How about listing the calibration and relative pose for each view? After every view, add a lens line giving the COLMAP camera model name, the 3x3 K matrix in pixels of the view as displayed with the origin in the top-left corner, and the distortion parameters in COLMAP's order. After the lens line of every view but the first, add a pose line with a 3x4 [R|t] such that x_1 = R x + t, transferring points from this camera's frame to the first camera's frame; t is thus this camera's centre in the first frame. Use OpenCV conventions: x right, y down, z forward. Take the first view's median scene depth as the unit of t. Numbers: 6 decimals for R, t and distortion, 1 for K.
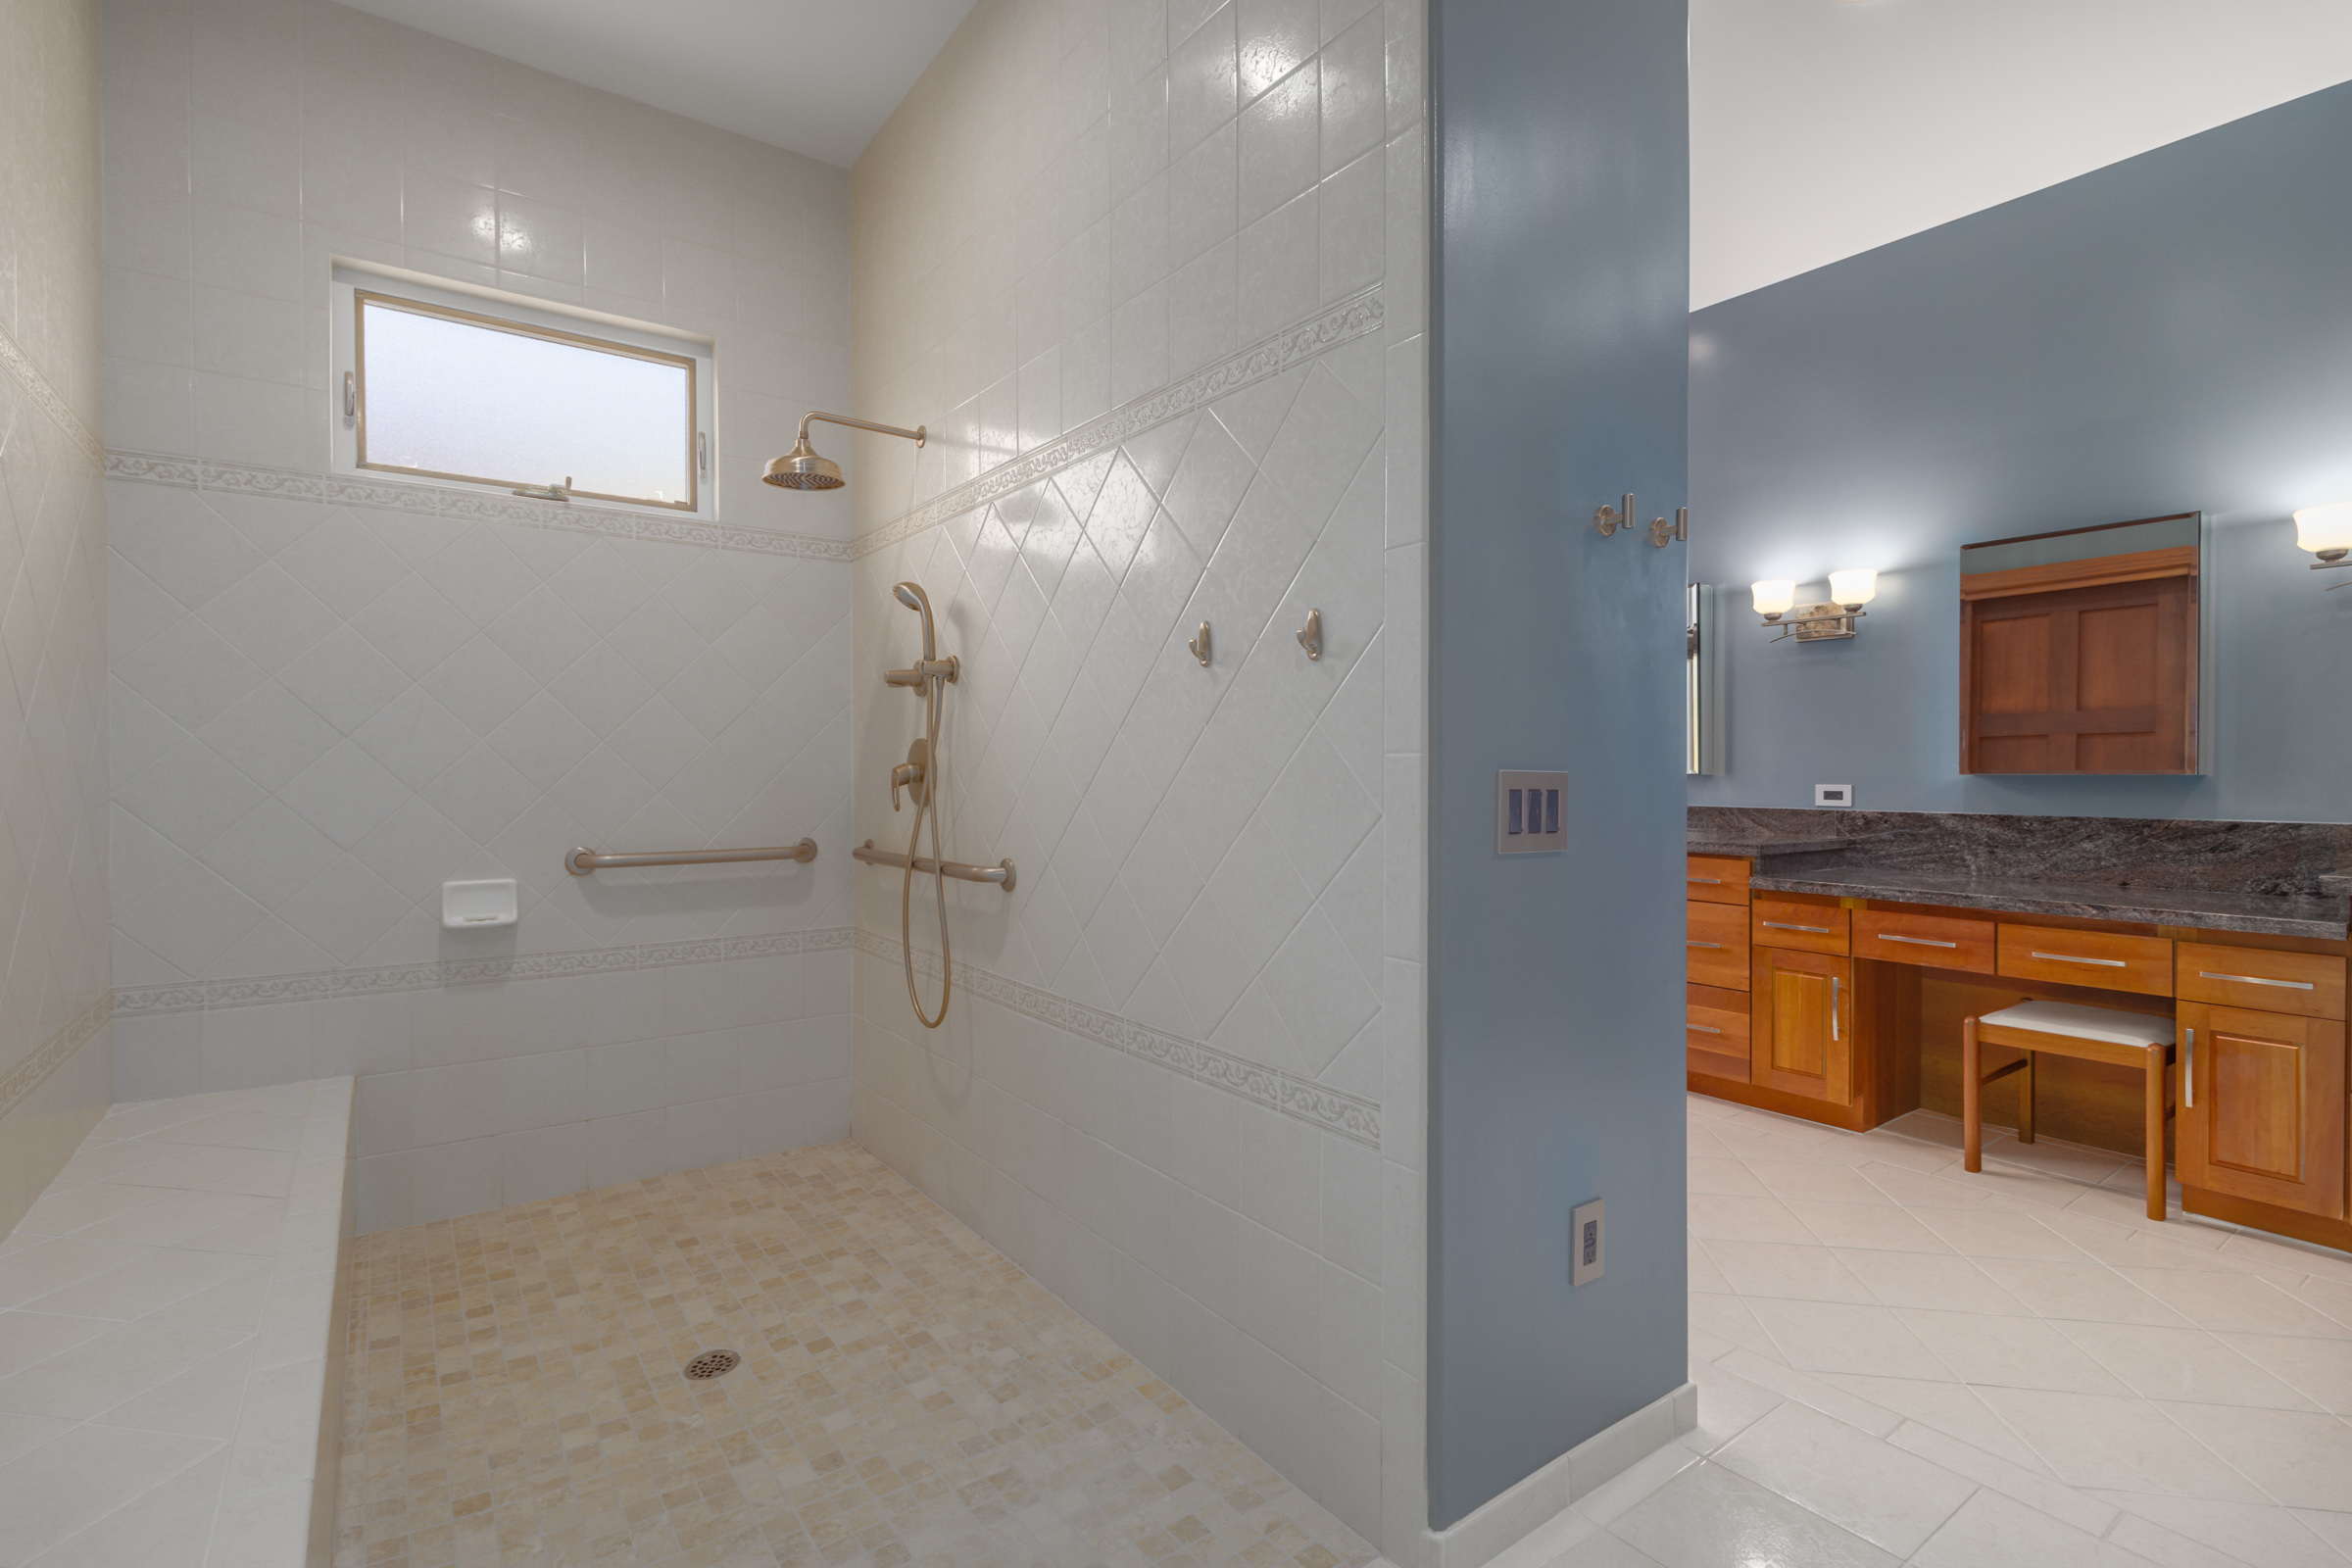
lens RADIAL K [[1099.6, 0, 1173.8], [0, 1099.6, 782.7], [0, 0, 1]] dist [-0.002261, 0.000664]
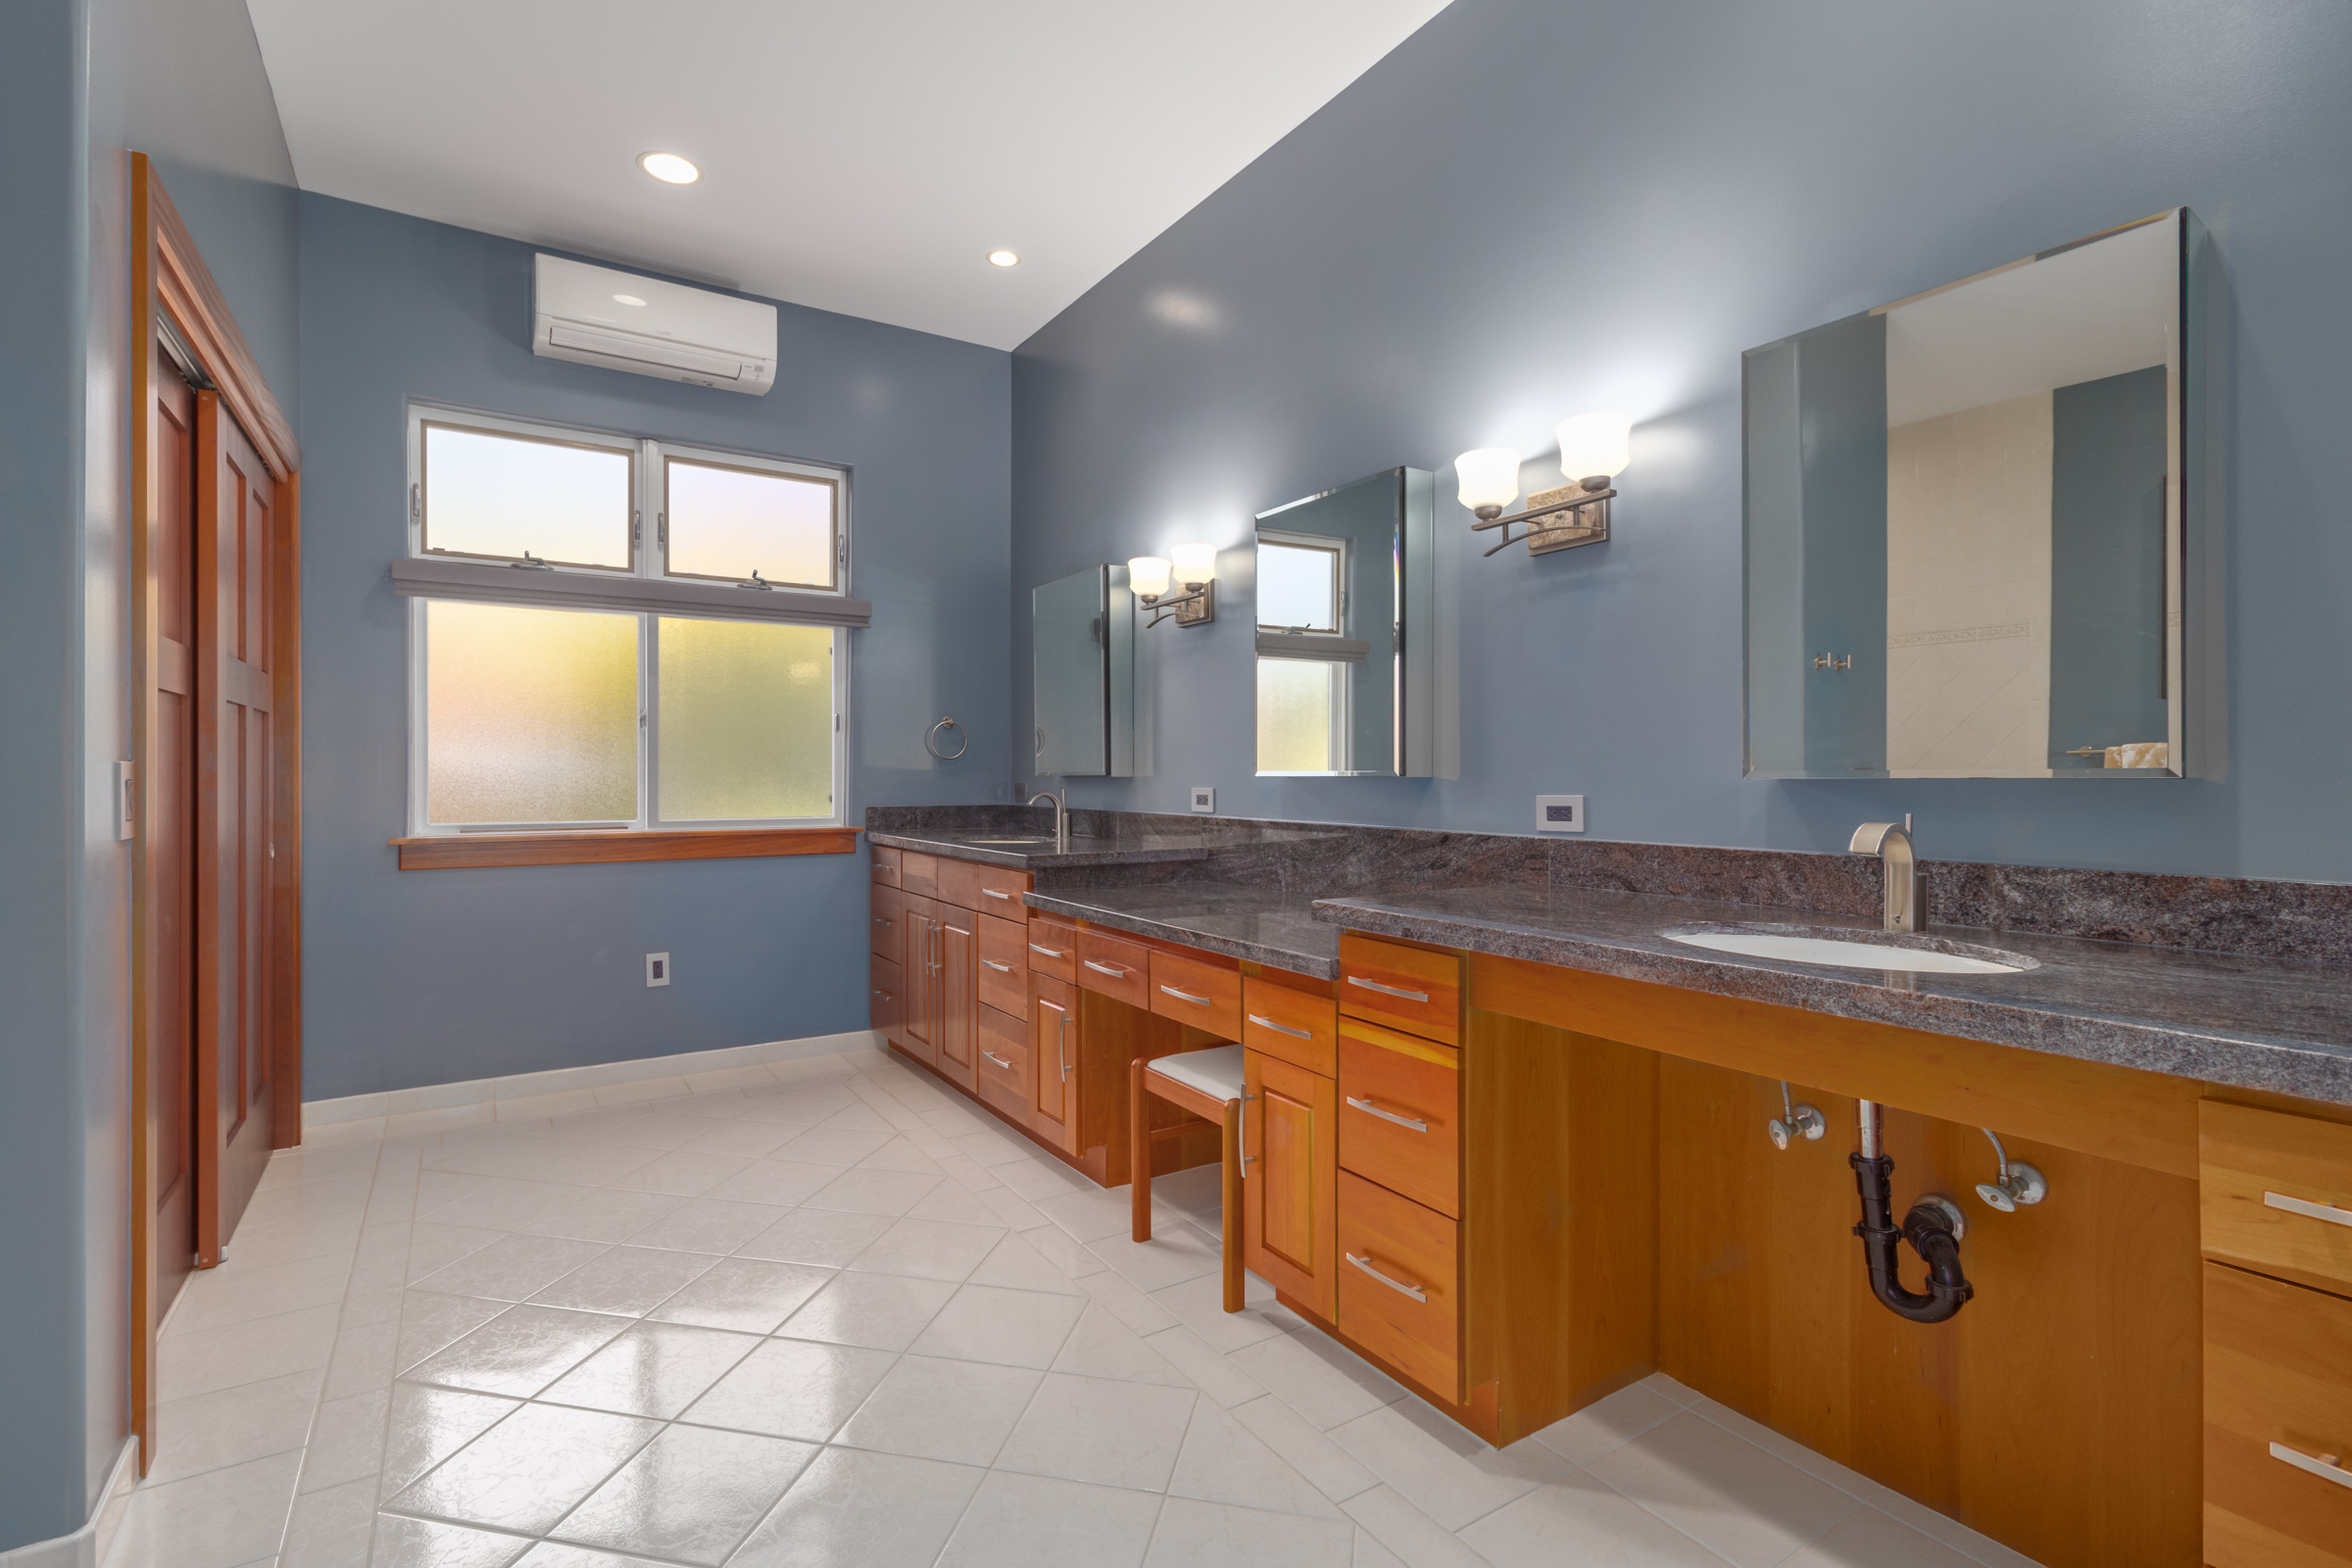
lens RADIAL K [[1099.6, 0, 1177.7], [0, 1099.6, 778.0], [0, 0, 1]] dist [-0.002261, 0.000664]
pose [[0.998645, 0.004422, -0.051847, 0.778970], [-0.004841, 0.999957, -0.007964, 0.001387], [0.051810, 0.008204, 0.998623, 0.142768]]
